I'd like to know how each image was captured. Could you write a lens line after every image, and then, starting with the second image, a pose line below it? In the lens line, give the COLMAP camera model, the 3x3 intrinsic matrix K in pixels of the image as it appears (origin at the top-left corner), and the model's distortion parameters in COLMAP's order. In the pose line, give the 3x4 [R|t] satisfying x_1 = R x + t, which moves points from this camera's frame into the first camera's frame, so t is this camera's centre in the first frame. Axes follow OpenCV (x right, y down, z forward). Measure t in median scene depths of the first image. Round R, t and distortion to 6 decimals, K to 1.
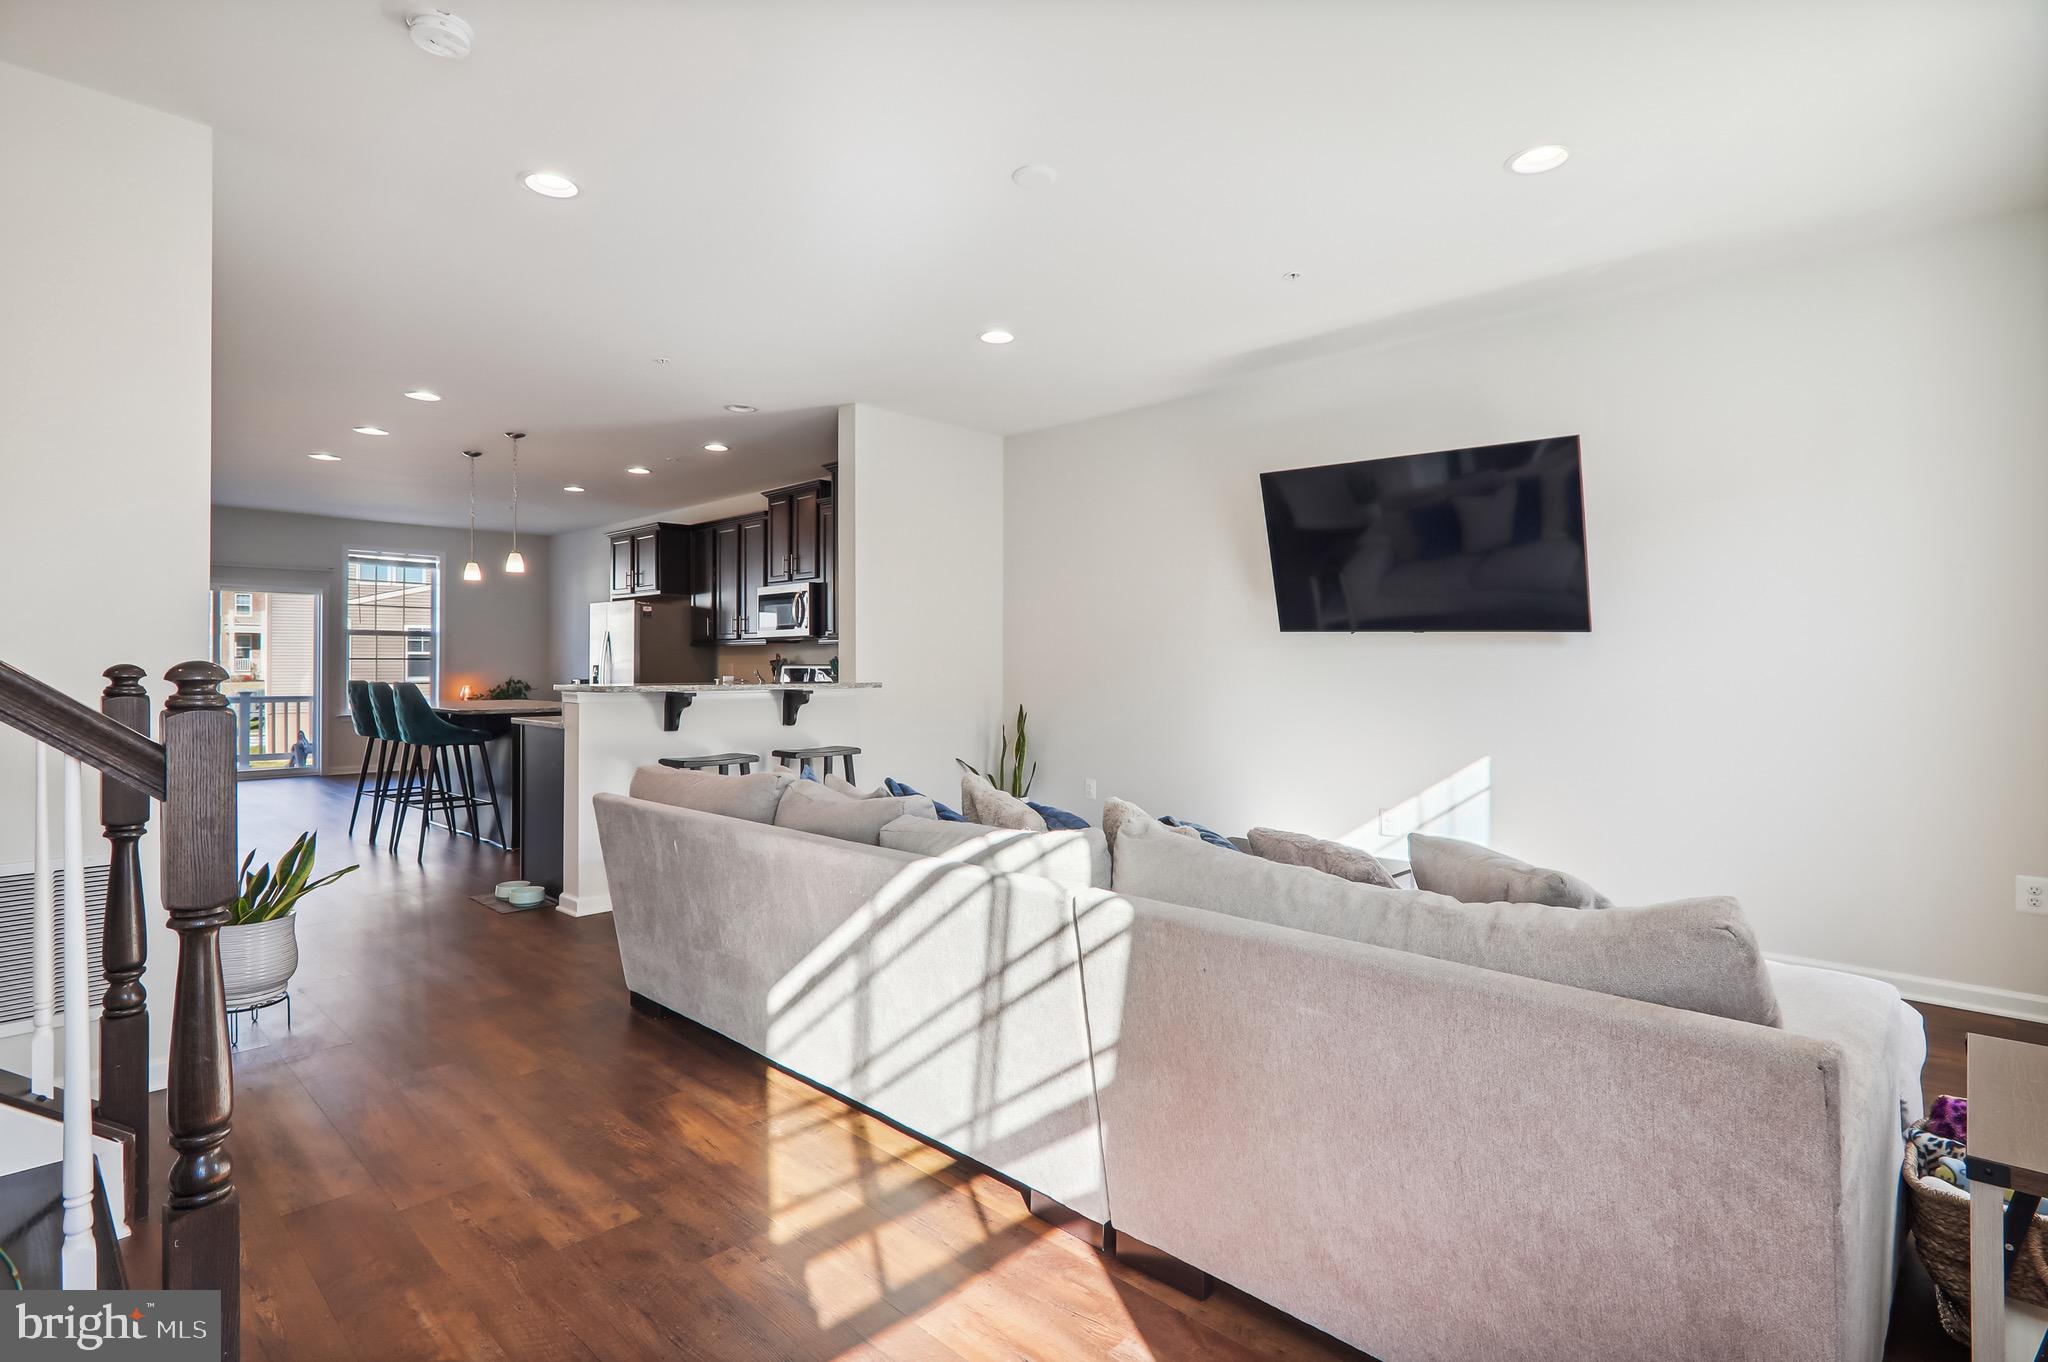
lens RADIAL K [[1004.0, 0, 1023.9], [0, 1004.0, 660.8], [0, 0, 1]] dist [0.002812, 0.000341]
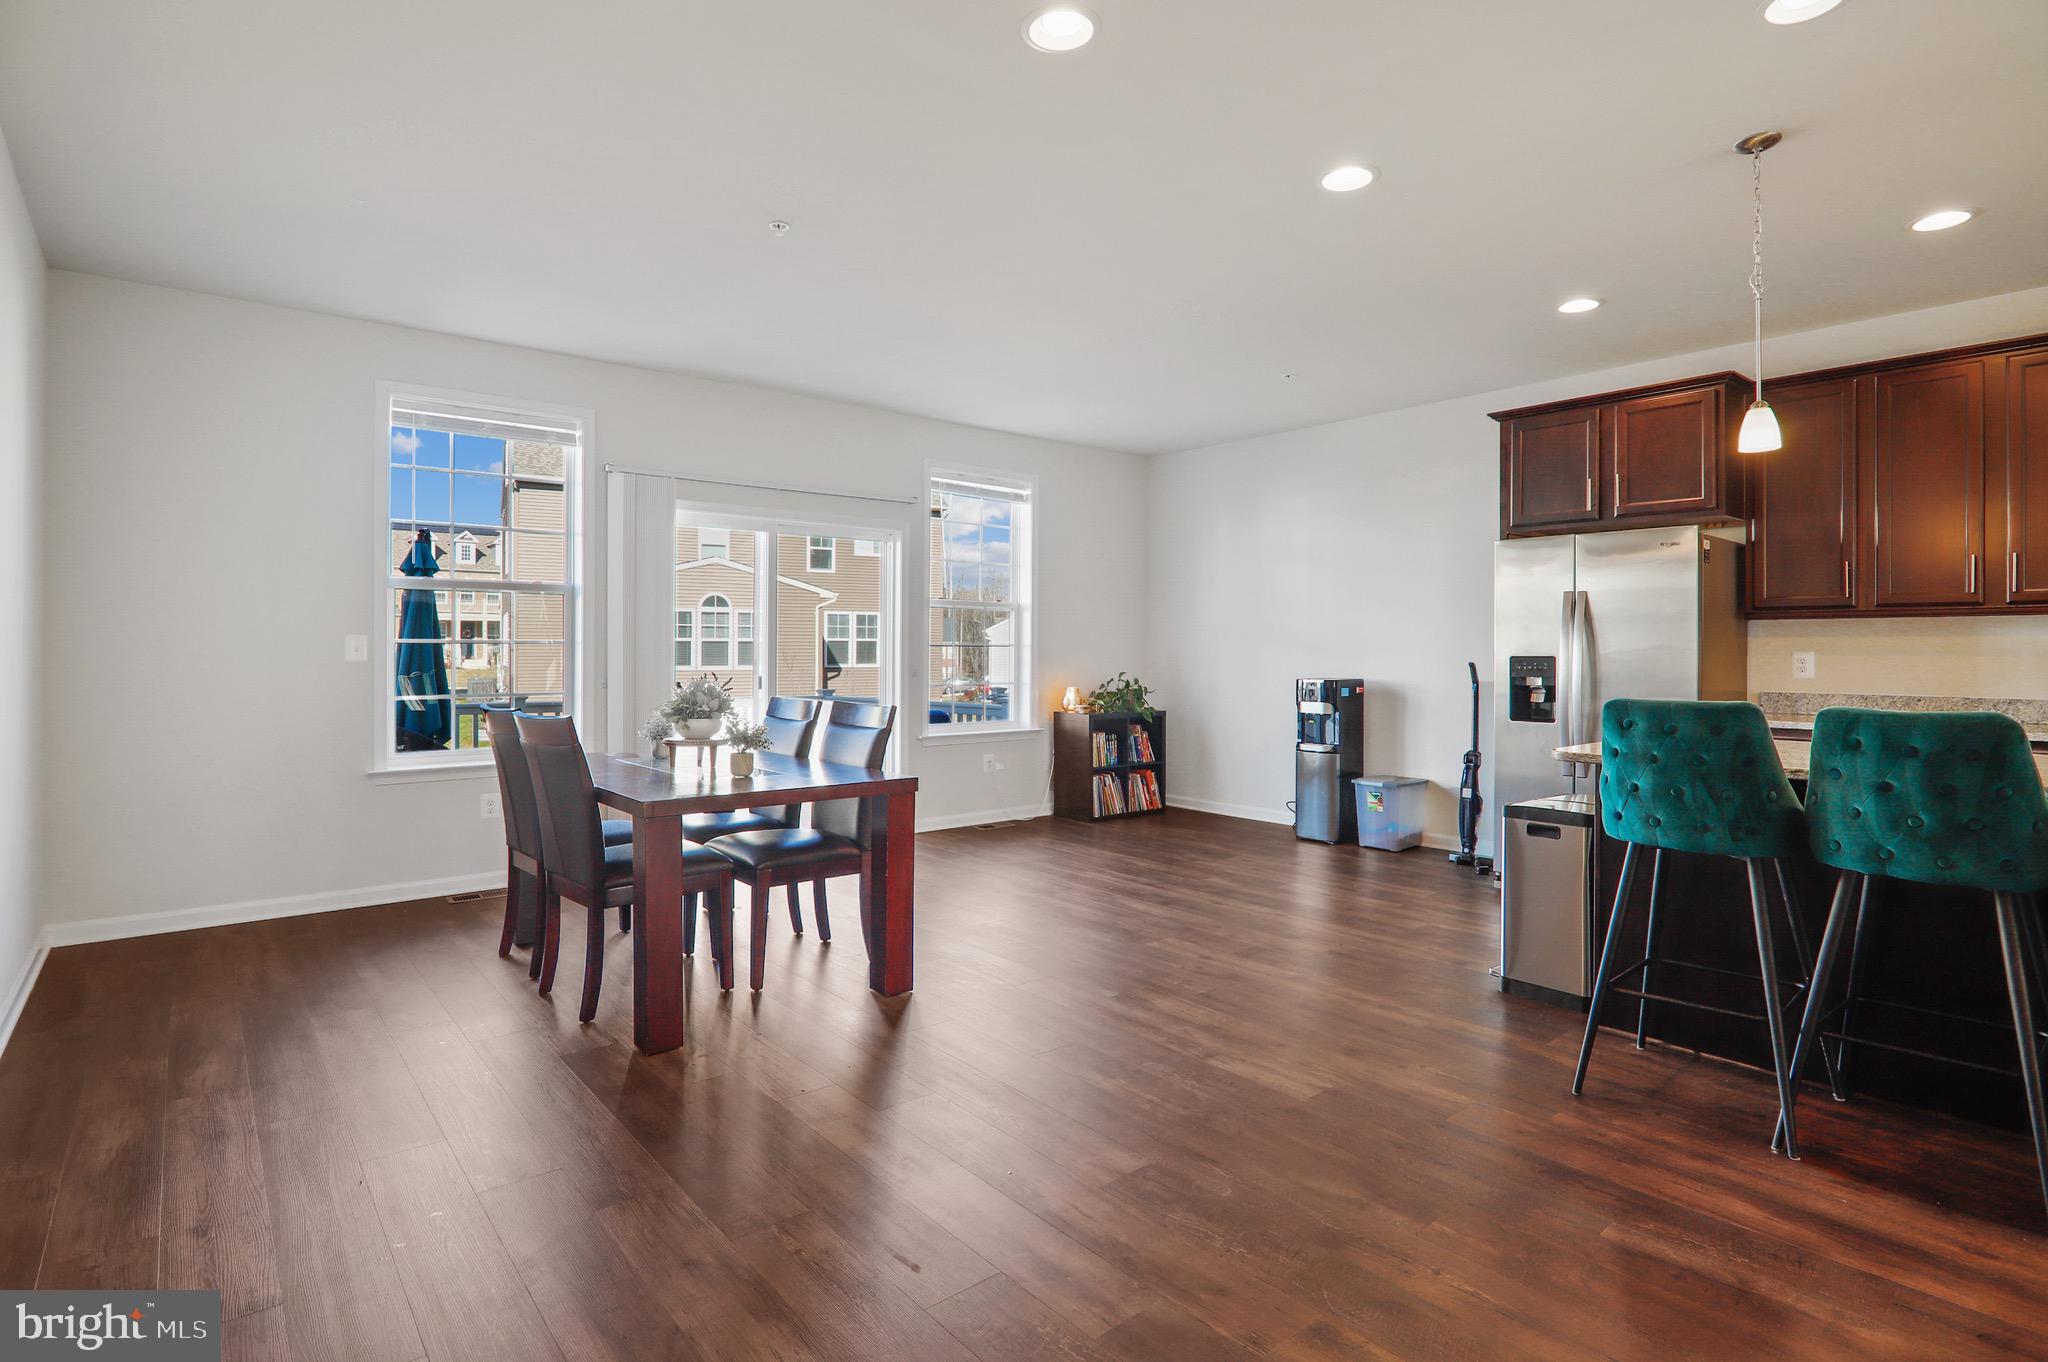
lens RADIAL K [[1025.5, 0, 1028.0], [0, 1025.5, 656.3], [0, 0, 1]] dist [-0.001742, 0.000024]
pose [[0.993843, 0.000172, -0.110793, -0.703521], [0.000975, 0.999946, 0.010299, -0.001798], [0.110789, -0.010344, 0.993790, 0.488652]]
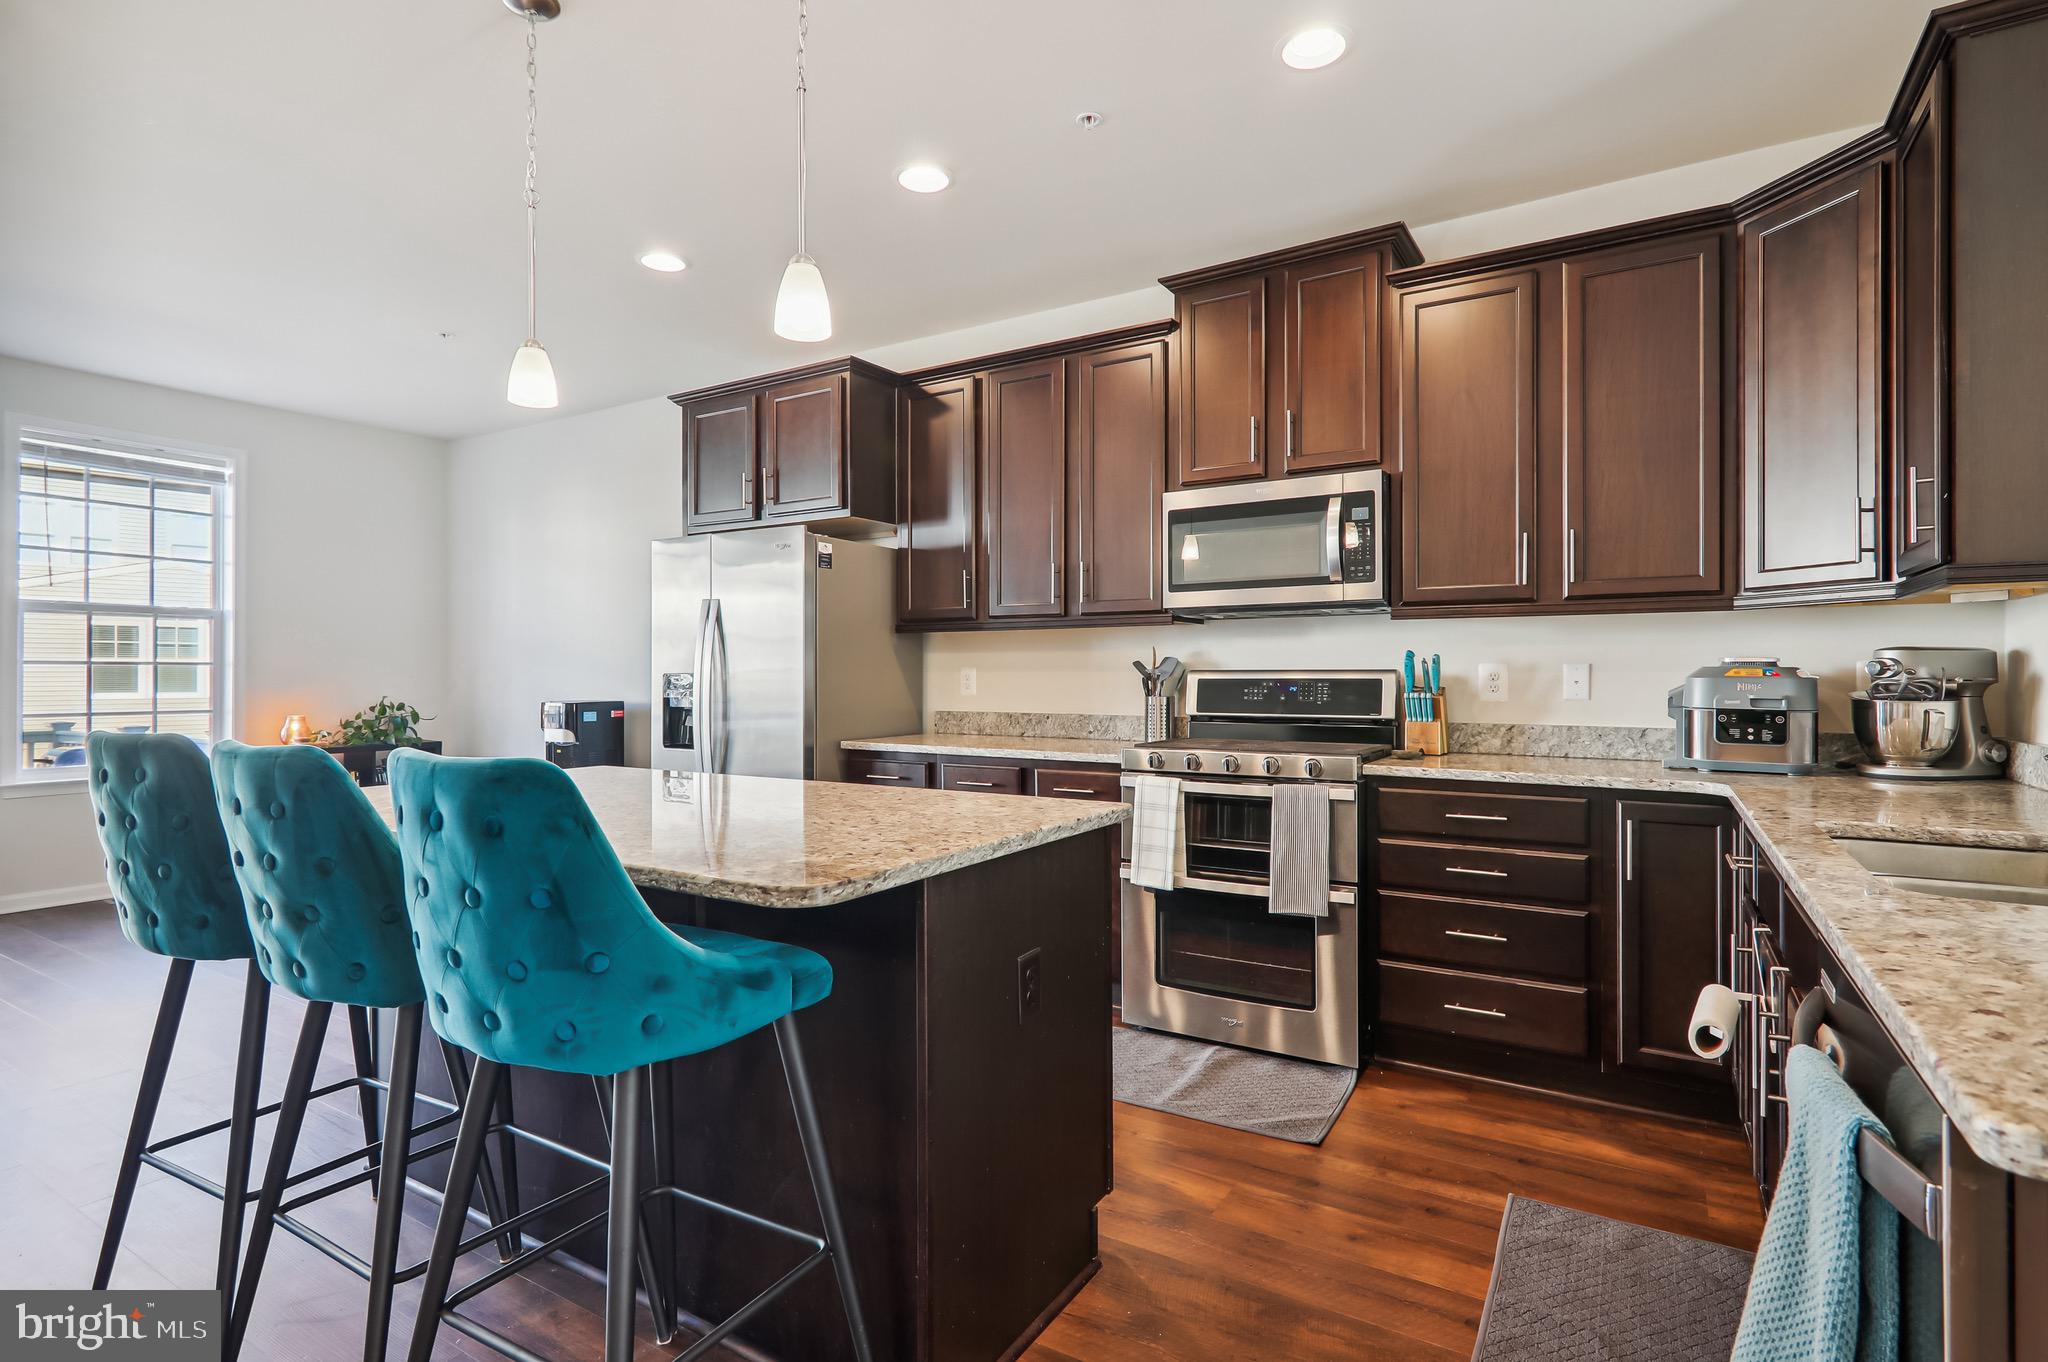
lens RADIAL K [[995.4, 0, 1024.0], [0, 995.4, 681.0], [0, 0, 1]] dist [0.005066, 0.000631]
pose [[0.978124, -0.004731, 0.207971, -0.410159], [0.002304, 0.999926, 0.011909, 0.002907], [-0.208012, -0.011169, 0.978063, 0.585774]]
